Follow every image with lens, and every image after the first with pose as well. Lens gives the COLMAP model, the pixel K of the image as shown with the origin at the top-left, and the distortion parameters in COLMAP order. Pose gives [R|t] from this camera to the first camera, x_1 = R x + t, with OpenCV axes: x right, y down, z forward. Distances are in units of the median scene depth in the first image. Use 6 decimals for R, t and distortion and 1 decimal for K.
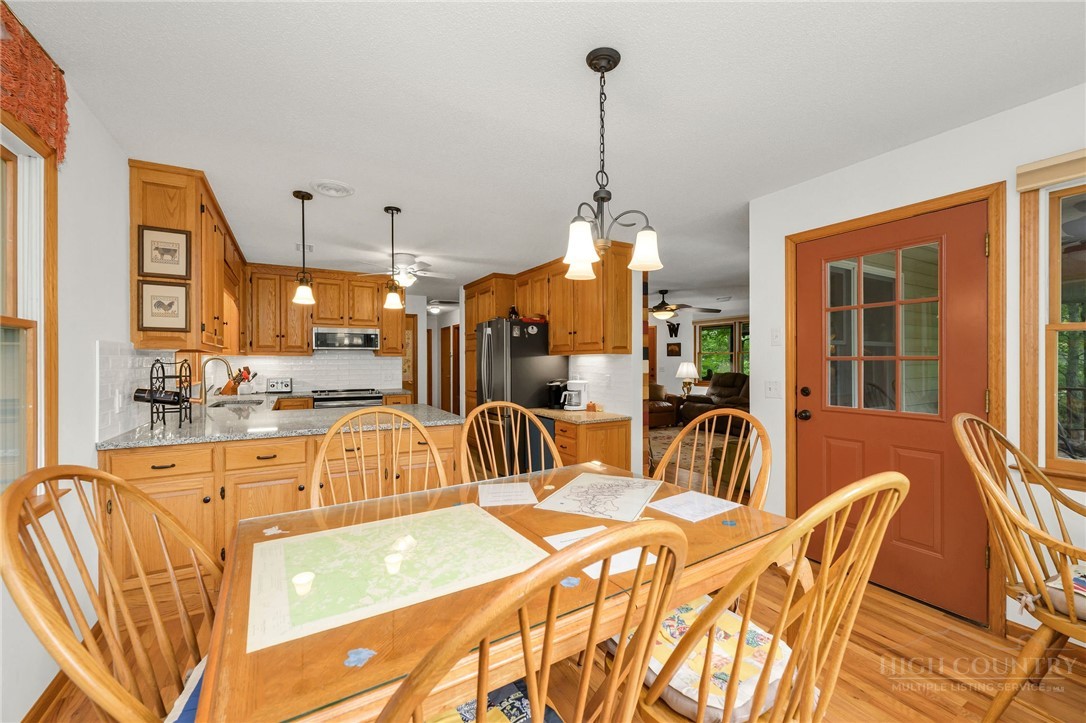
lens RADIAL K [[434.1, 0, 539.6], [0, 434.1, 362.3], [0, 0, 1]] dist [-0.001680, -0.000091]
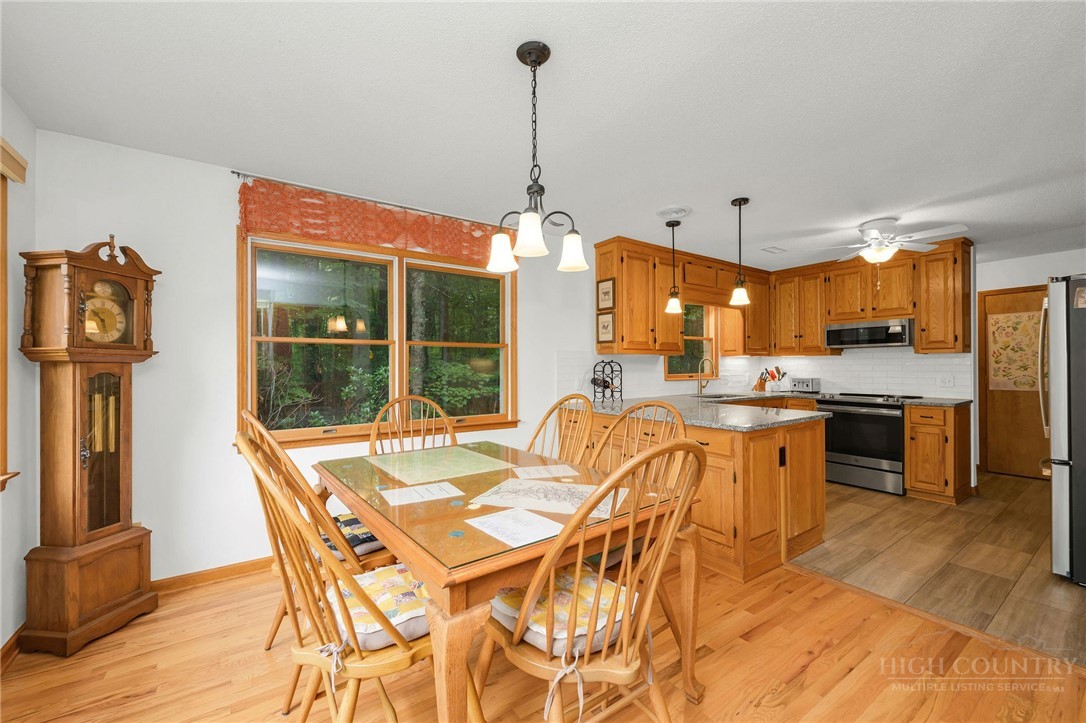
lens RADIAL K [[434.1, 0, 537.5], [0, 434.1, 365.5], [0, 0, 1]] dist [-0.001680, -0.000091]
pose [[0.104538, 0.000124, -0.994521, 0.705616], [0.003440, 0.999994, 0.000487, 0.011050], [0.994515, -0.003472, 0.104537, 0.561375]]
